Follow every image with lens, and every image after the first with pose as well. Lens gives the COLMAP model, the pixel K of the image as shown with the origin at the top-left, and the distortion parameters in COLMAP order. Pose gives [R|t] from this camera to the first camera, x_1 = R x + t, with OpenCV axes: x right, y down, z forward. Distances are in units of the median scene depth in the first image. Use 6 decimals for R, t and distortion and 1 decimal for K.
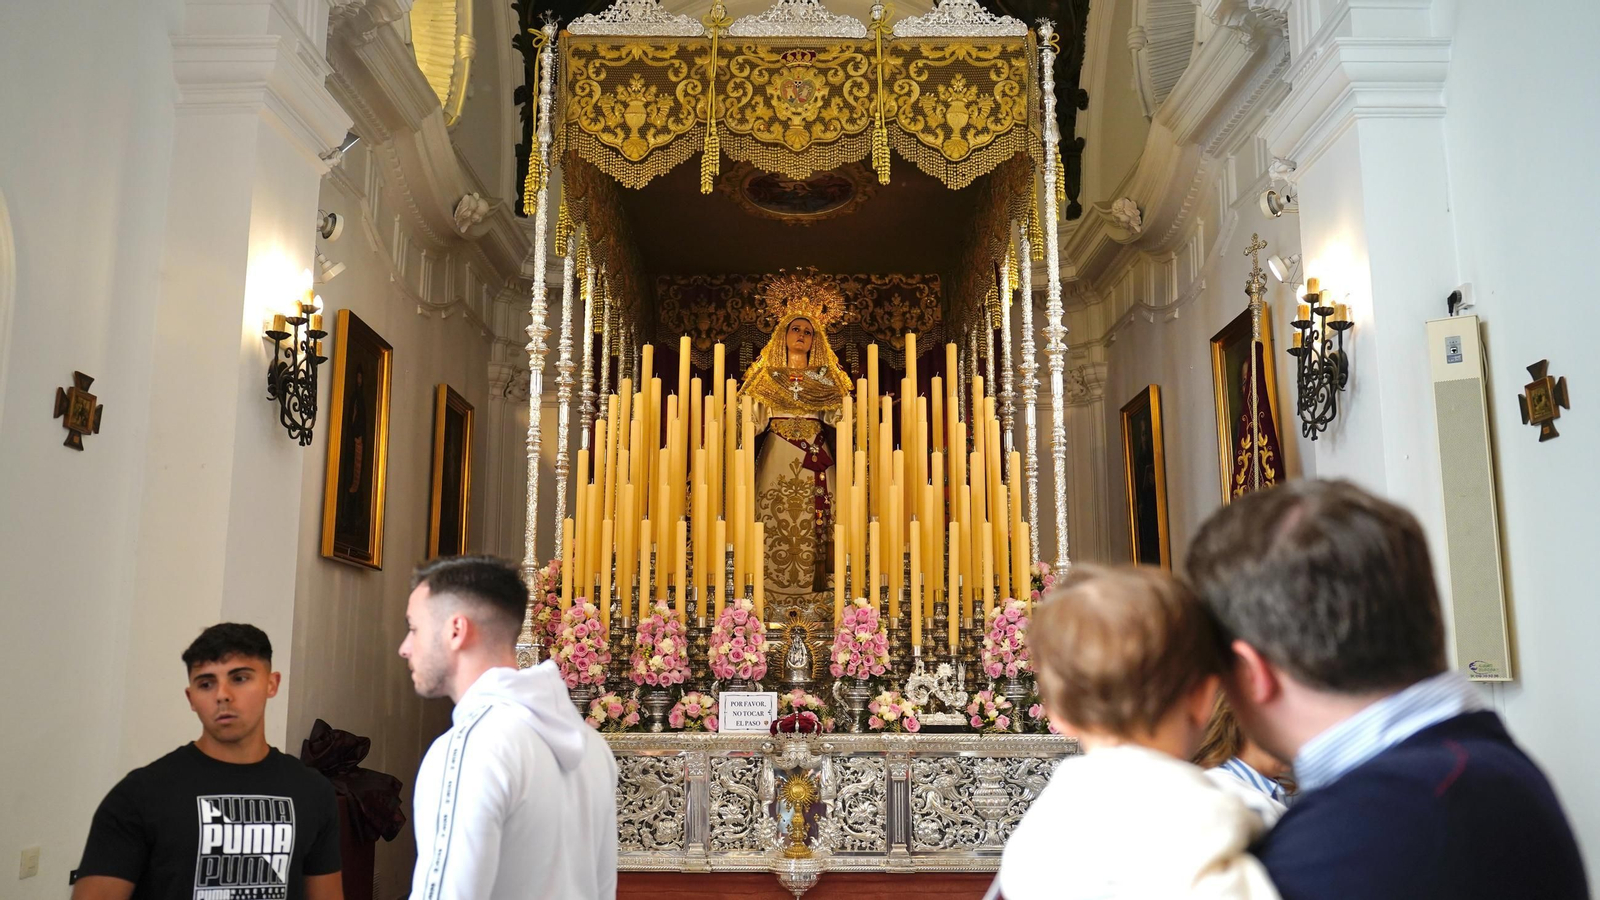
lens RADIAL K [[1315.8, 0, 796.8], [0, 1315.8, 442.1], [0, 0, 1]] dist [-0.012968, -0.005172]
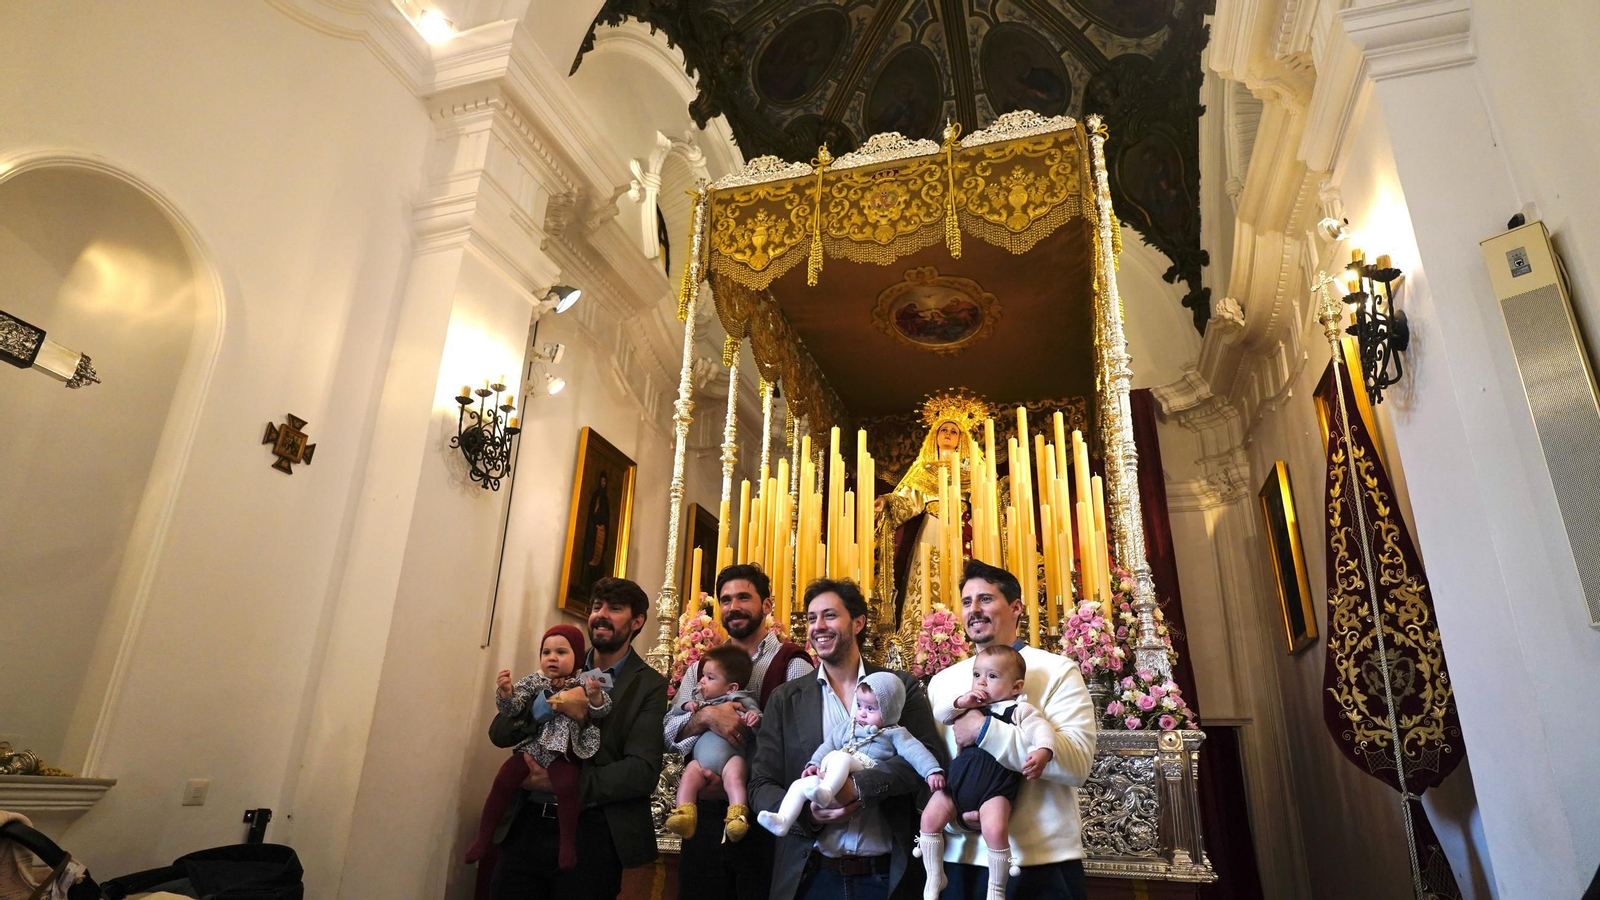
lens RADIAL K [[905.6, 0, 800.0], [0, 905.6, 450.0], [0, 0, 1]] dist [-0.025347, 0.010475]
pose [[0.952266, -0.082833, -0.293817, 0.154348], [0.022257, 0.978760, -0.203798, 0.132325], [0.304457, 0.187531, 0.933883, 0.229971]]
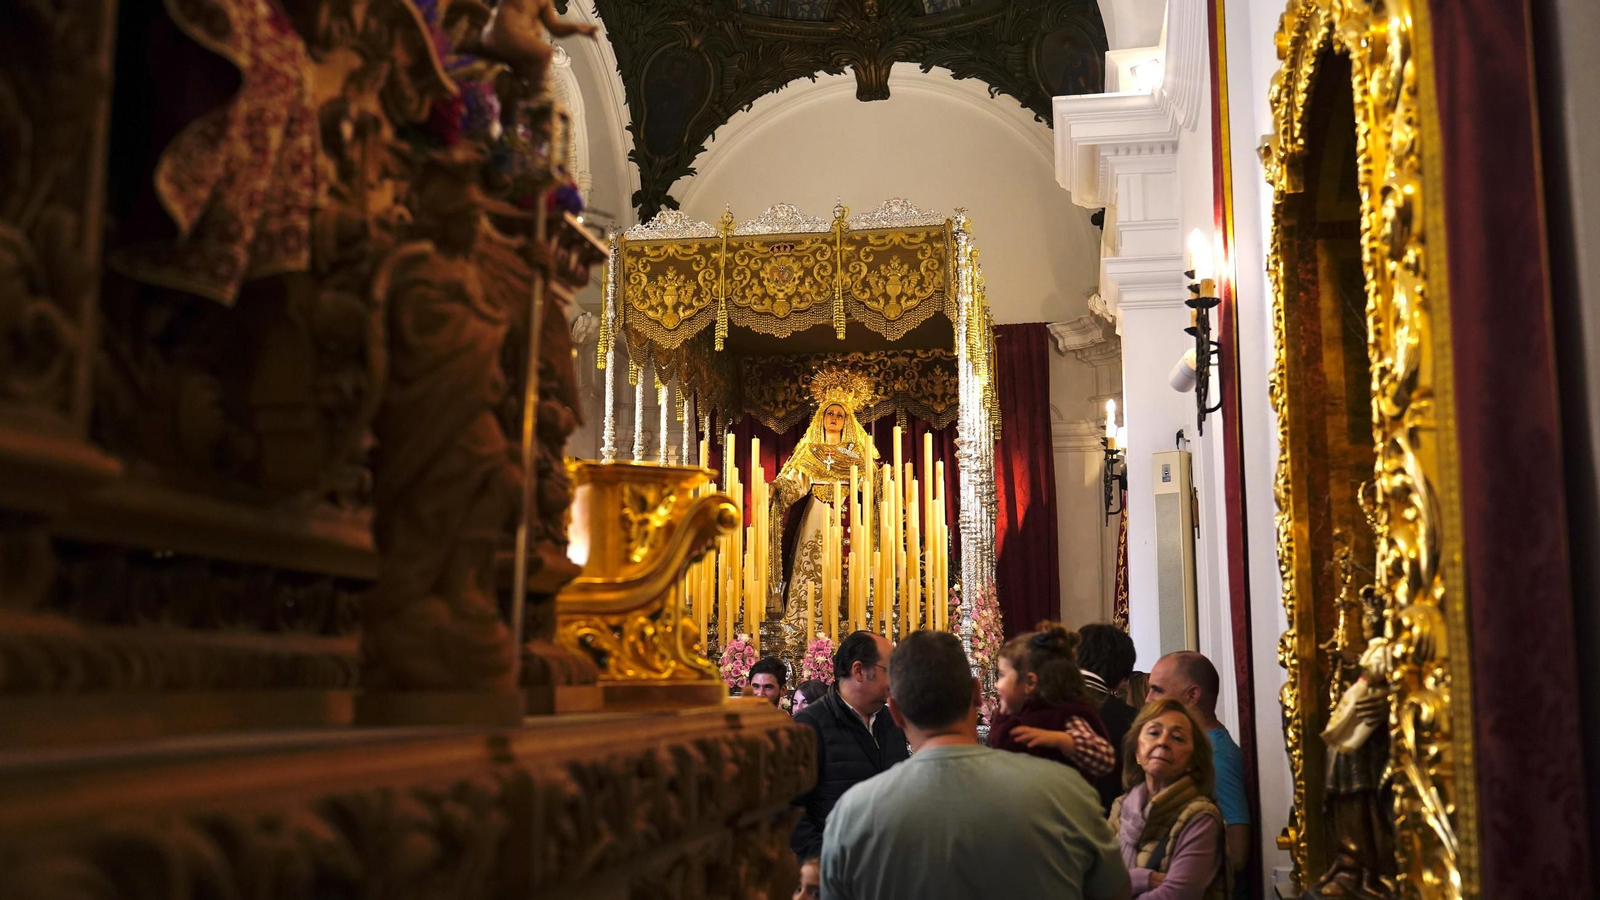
lens RADIAL K [[1565.0, 0, 800.0], [0, 1565.0, 450.0], [0, 0, 1]] dist [-0.010016, -0.002367]
pose [[0.983687, -0.025900, -0.178013, 0.314600], [0.031829, 0.999027, 0.030529, -0.128312], [0.177050, -0.035697, 0.983554, -0.658092]]
